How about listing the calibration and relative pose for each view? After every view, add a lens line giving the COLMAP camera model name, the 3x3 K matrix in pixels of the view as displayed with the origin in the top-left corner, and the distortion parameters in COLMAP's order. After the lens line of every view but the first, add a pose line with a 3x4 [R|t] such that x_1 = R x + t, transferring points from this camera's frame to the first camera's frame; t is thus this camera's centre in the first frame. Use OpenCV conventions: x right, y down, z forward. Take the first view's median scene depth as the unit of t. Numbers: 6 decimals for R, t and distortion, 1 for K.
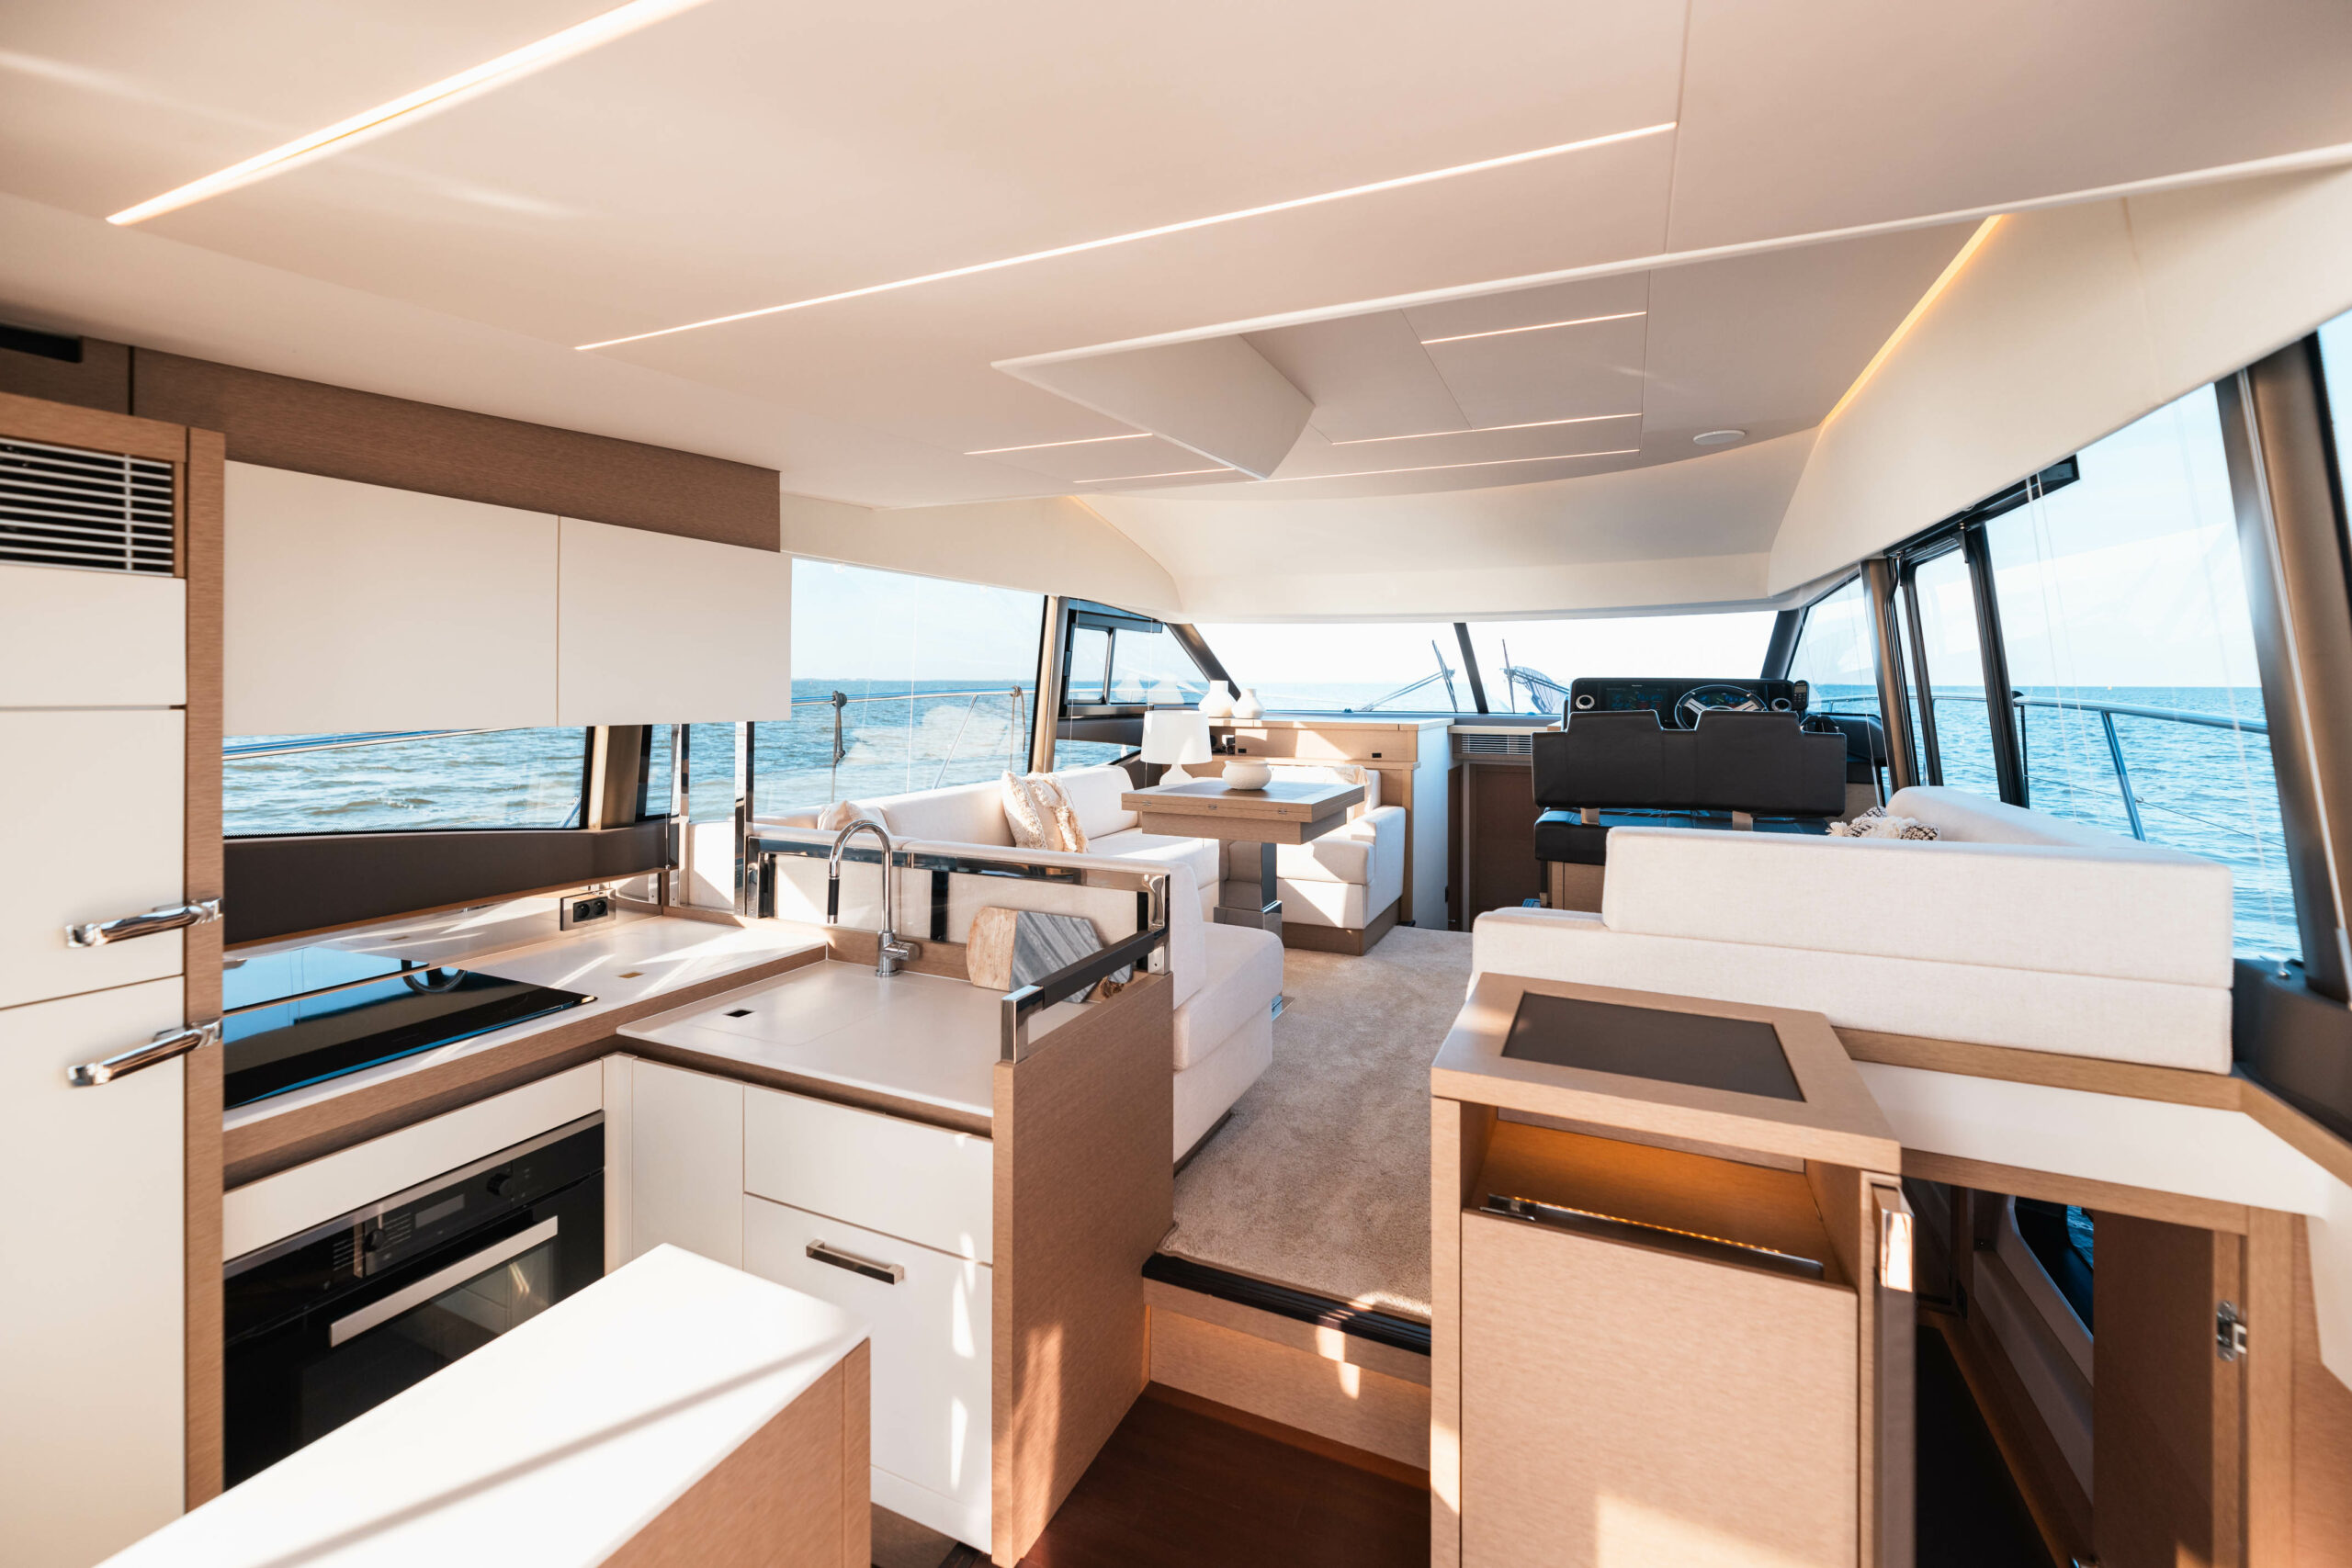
lens RADIAL K [[1013.3, 0, 1150.0], [0, 1013.3, 660.4], [0, 0, 1]] dist [-0.000385, -0.000034]
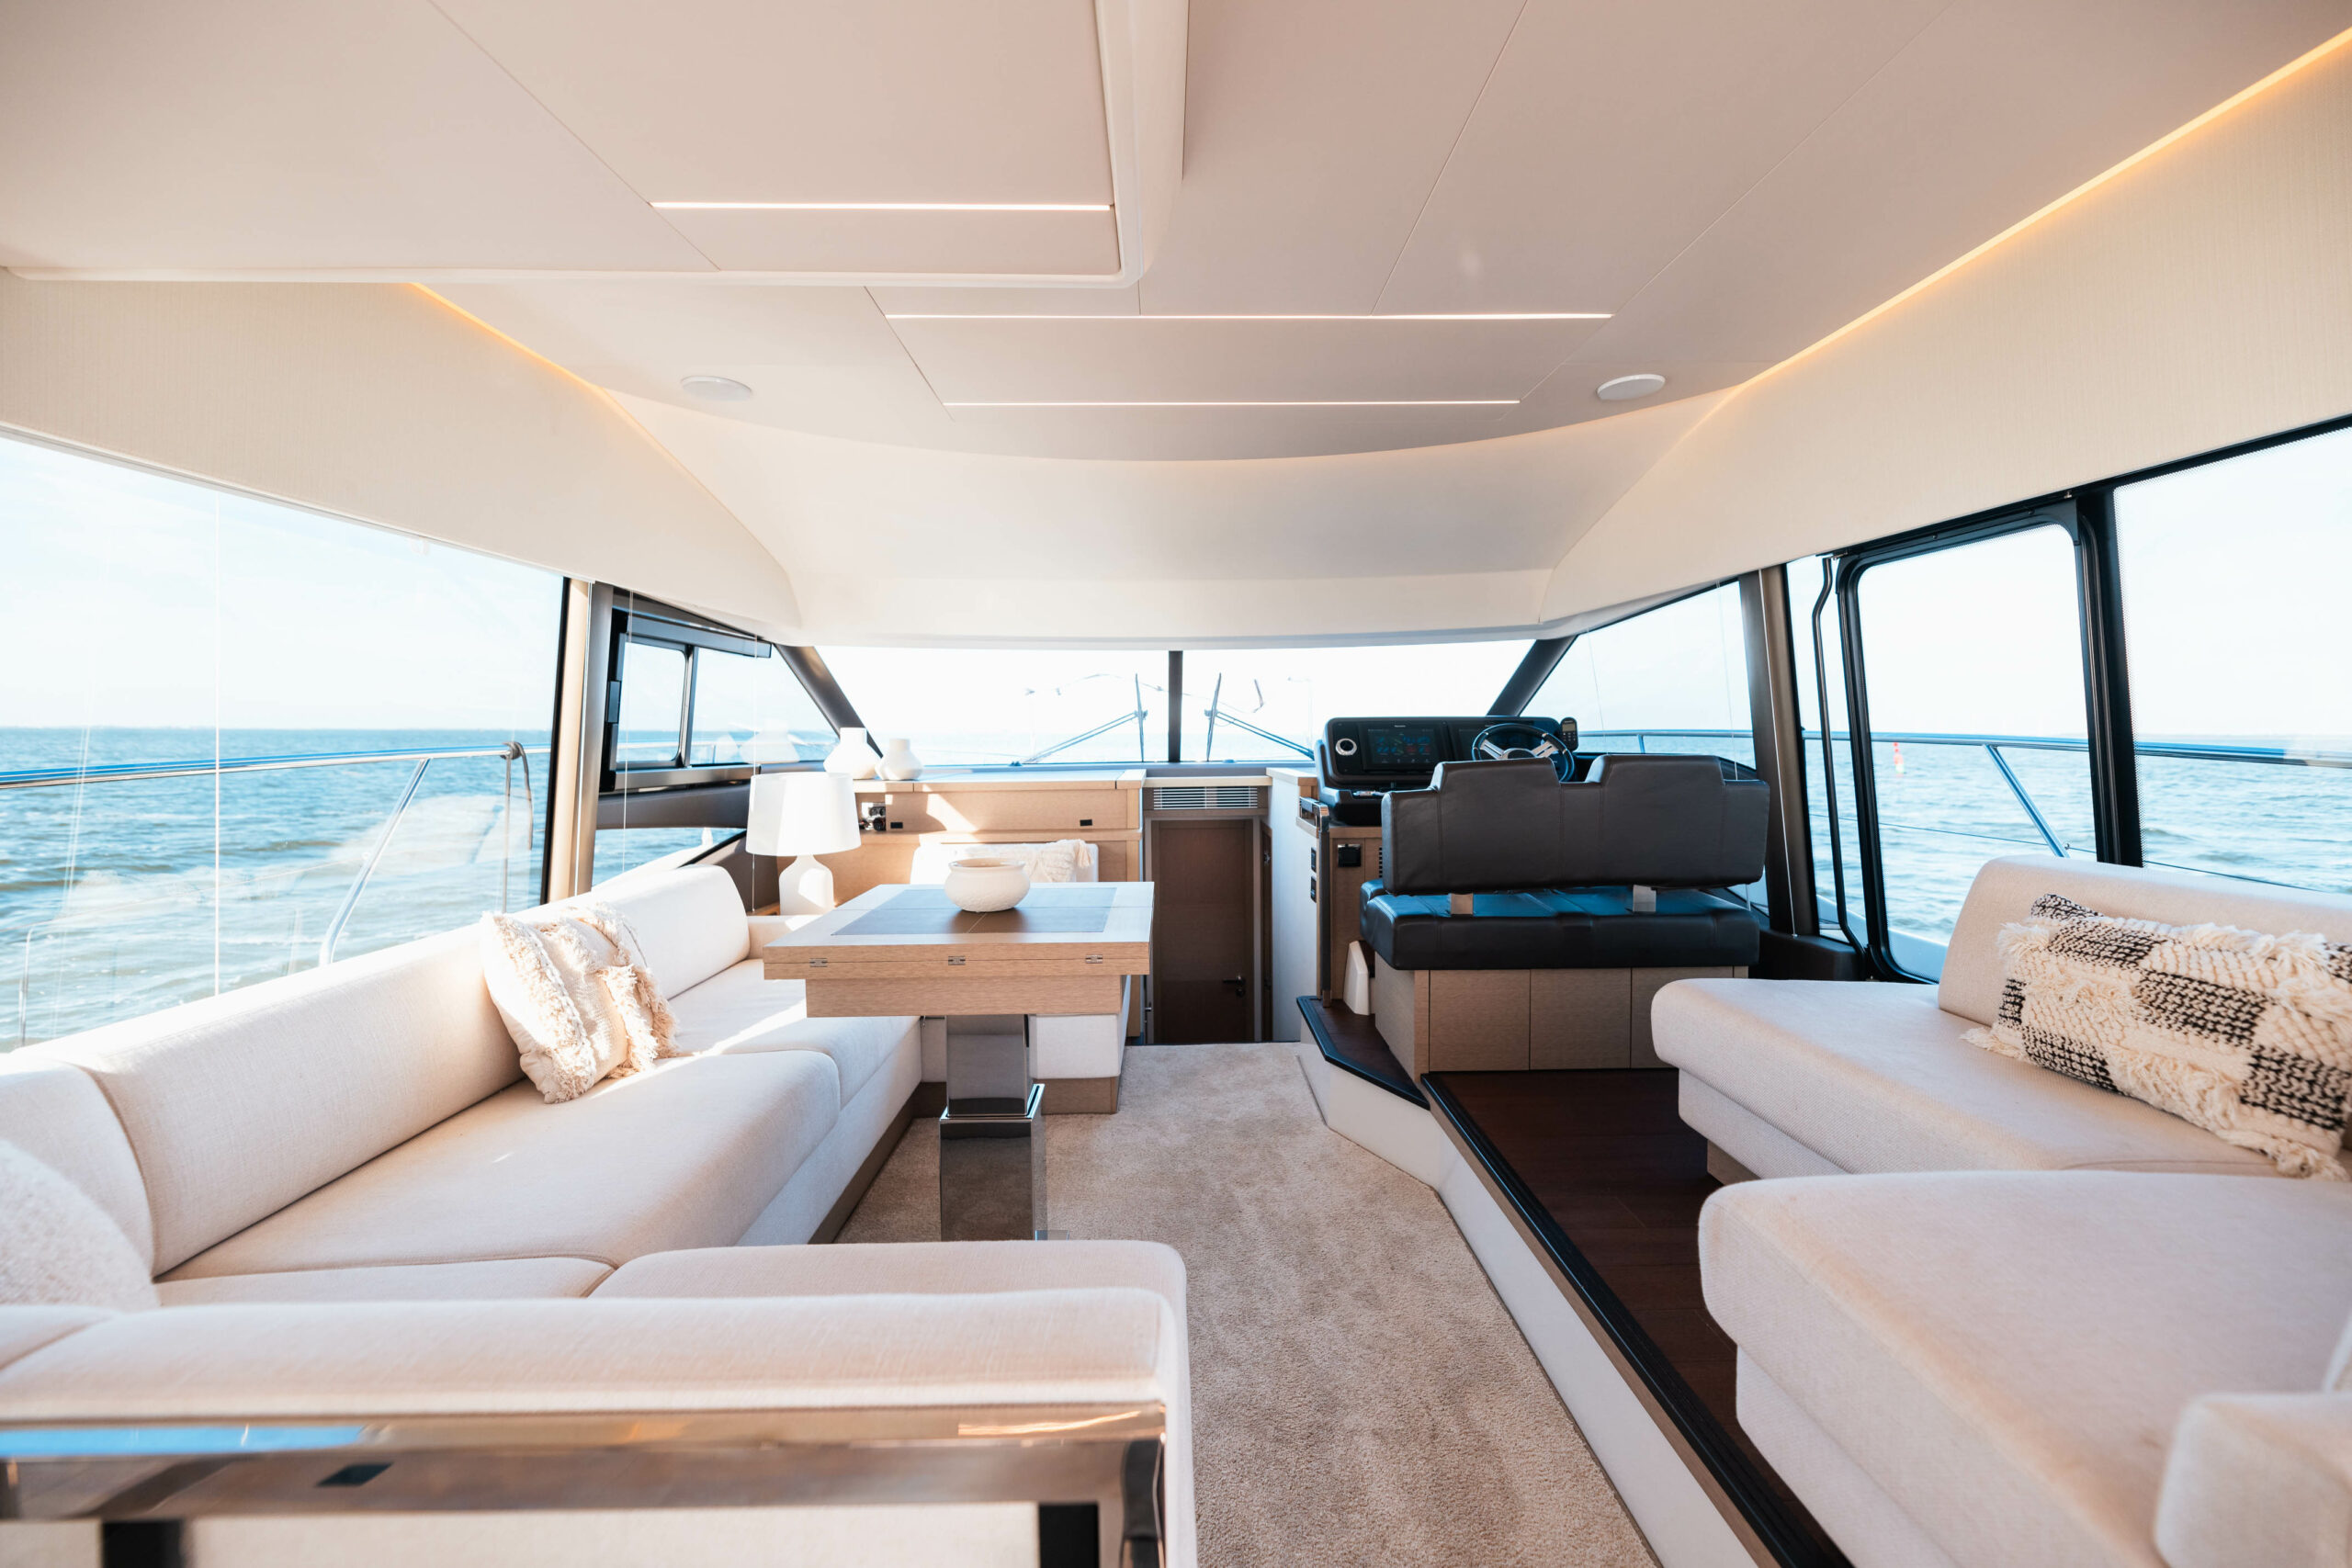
lens RADIAL K [[954.5, 0, 1171.5], [0, 954.5, 766.7], [0, 0, 1]] dist [0.000521, -0.000445]
pose [[0.893363, -0.031588, 0.448225, -0.039477], [0.004769, 0.998136, 0.060838, 0.008410], [-0.449311, -0.052213, 0.891848, 0.338754]]
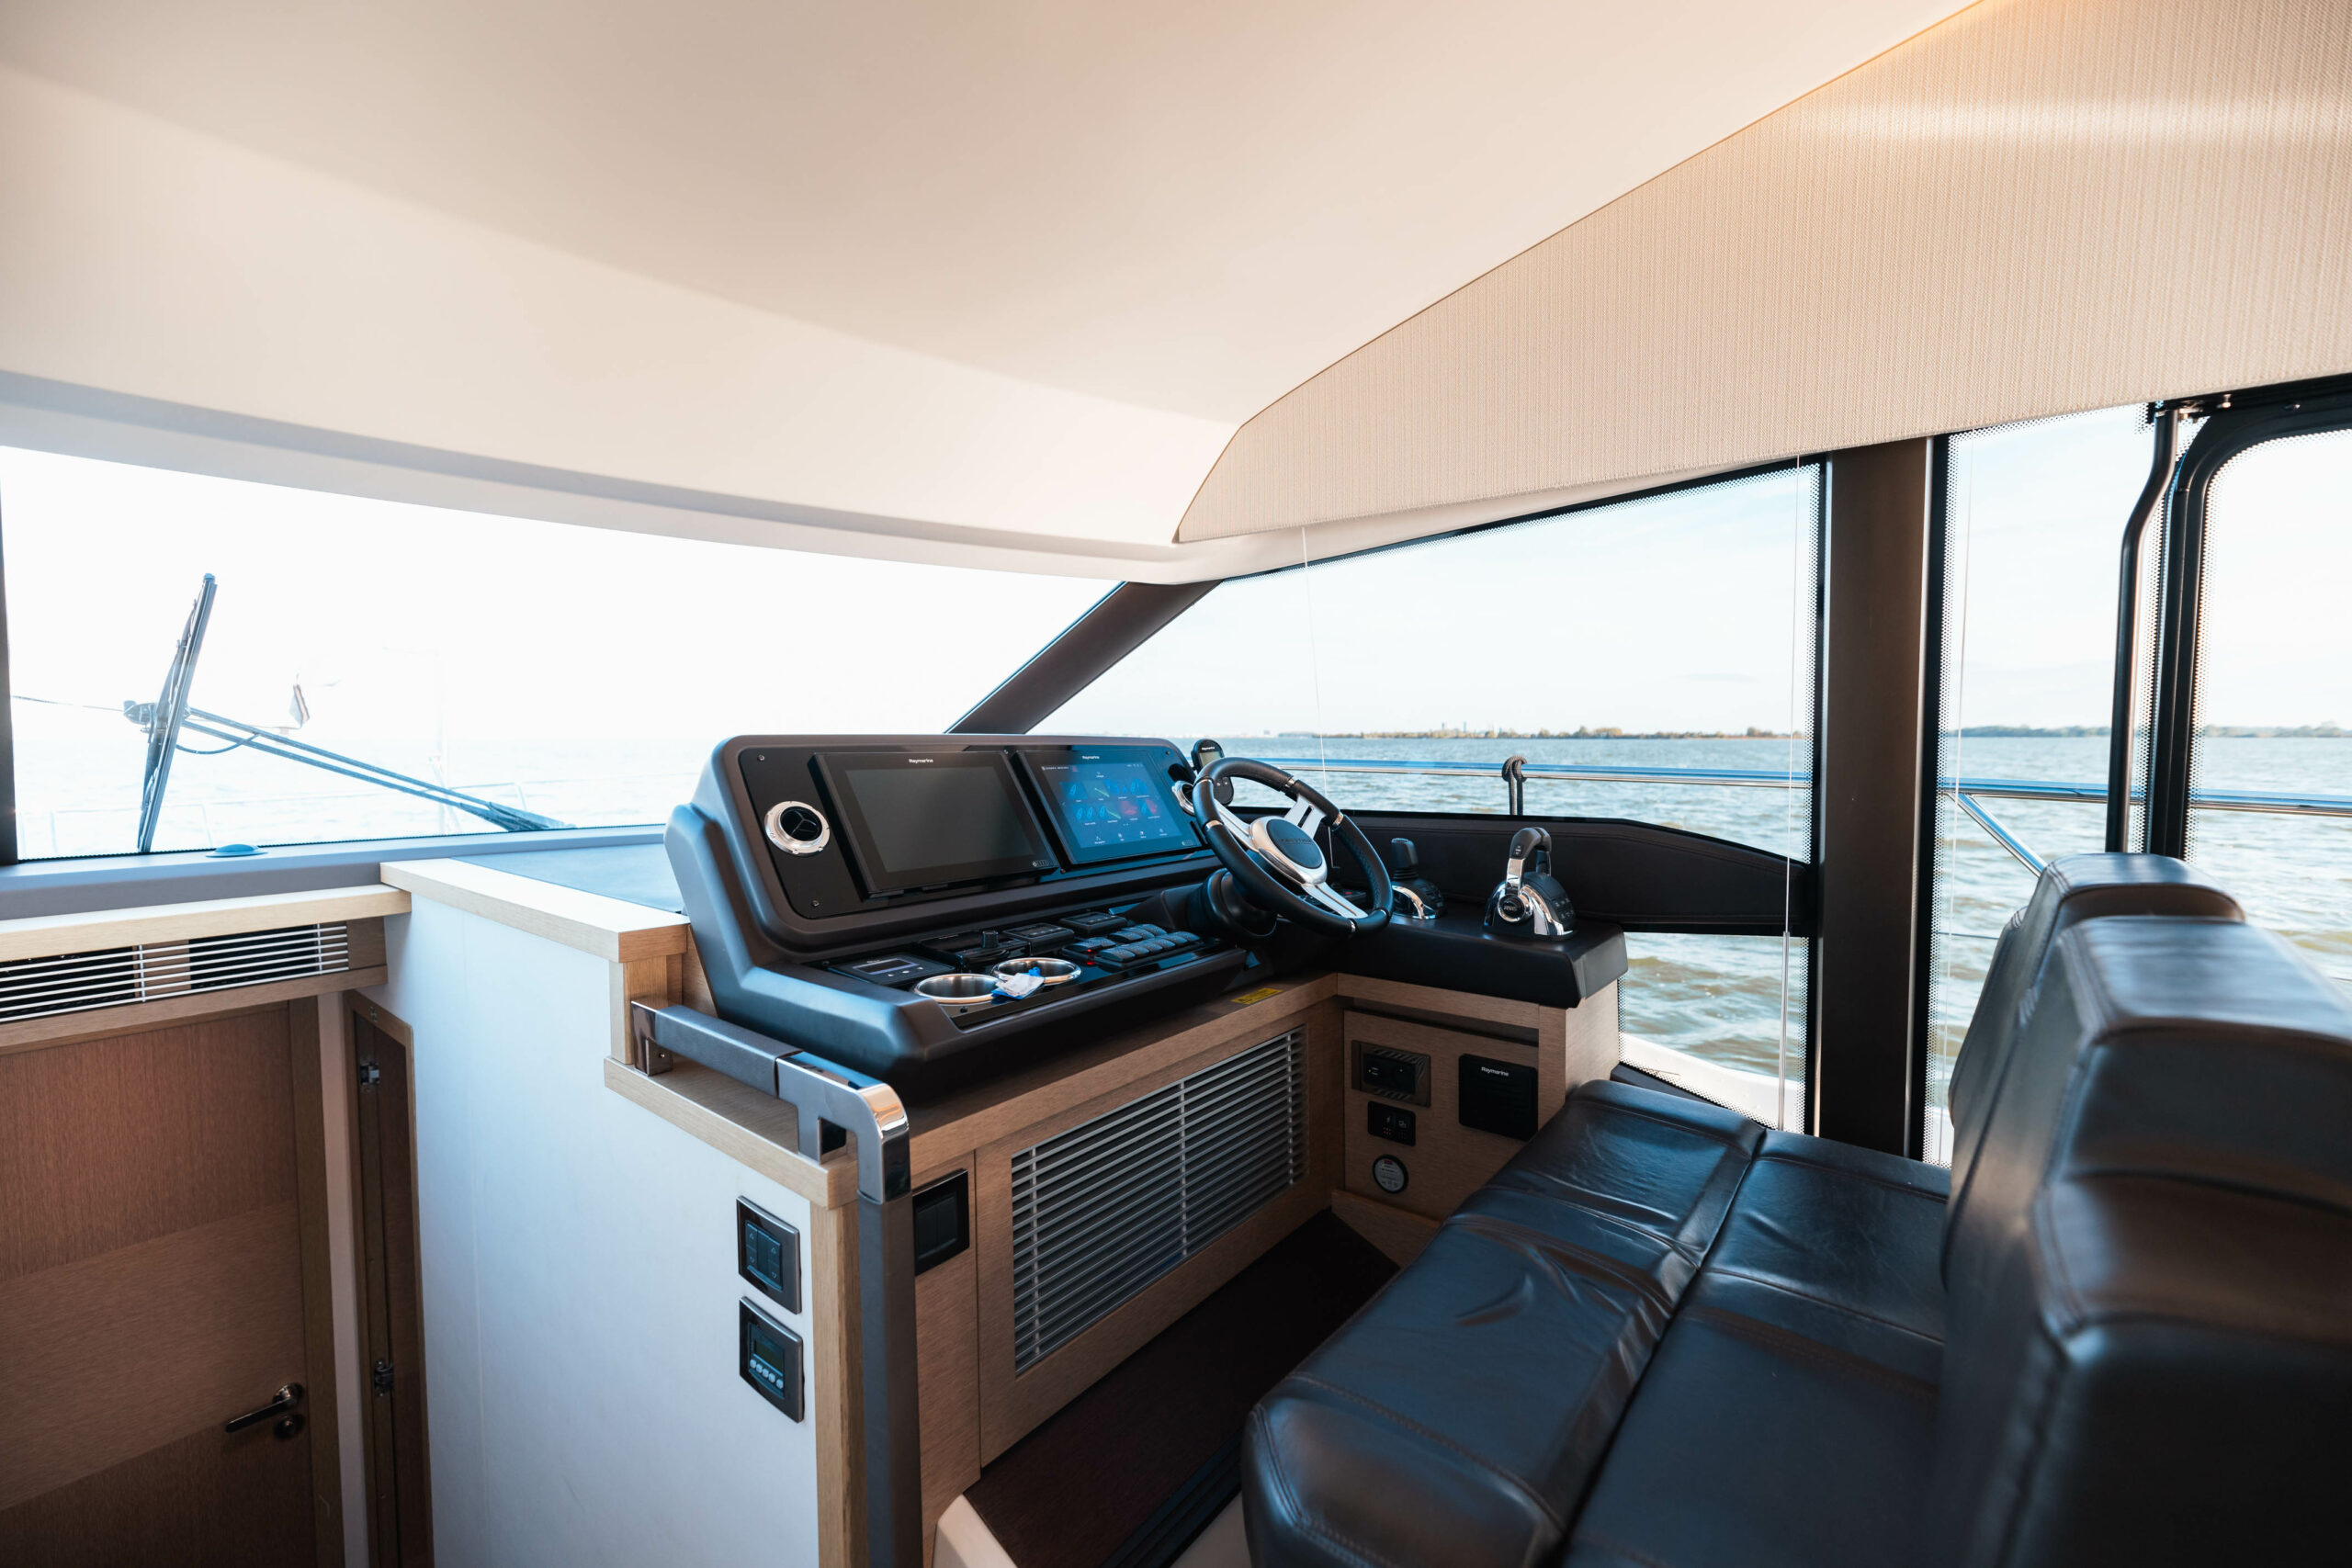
lens RADIAL K [[954.5, 0, 1199.0], [0, 954.5, 779.7], [0, 0, 1]] dist [0.000521, -0.000445]
pose [[0.210544, -0.052803, 0.976157, 0.186847], [-0.019258, 0.998122, 0.058144, 0.010982], [-0.977395, -0.031041, 0.209132, 0.765221]]
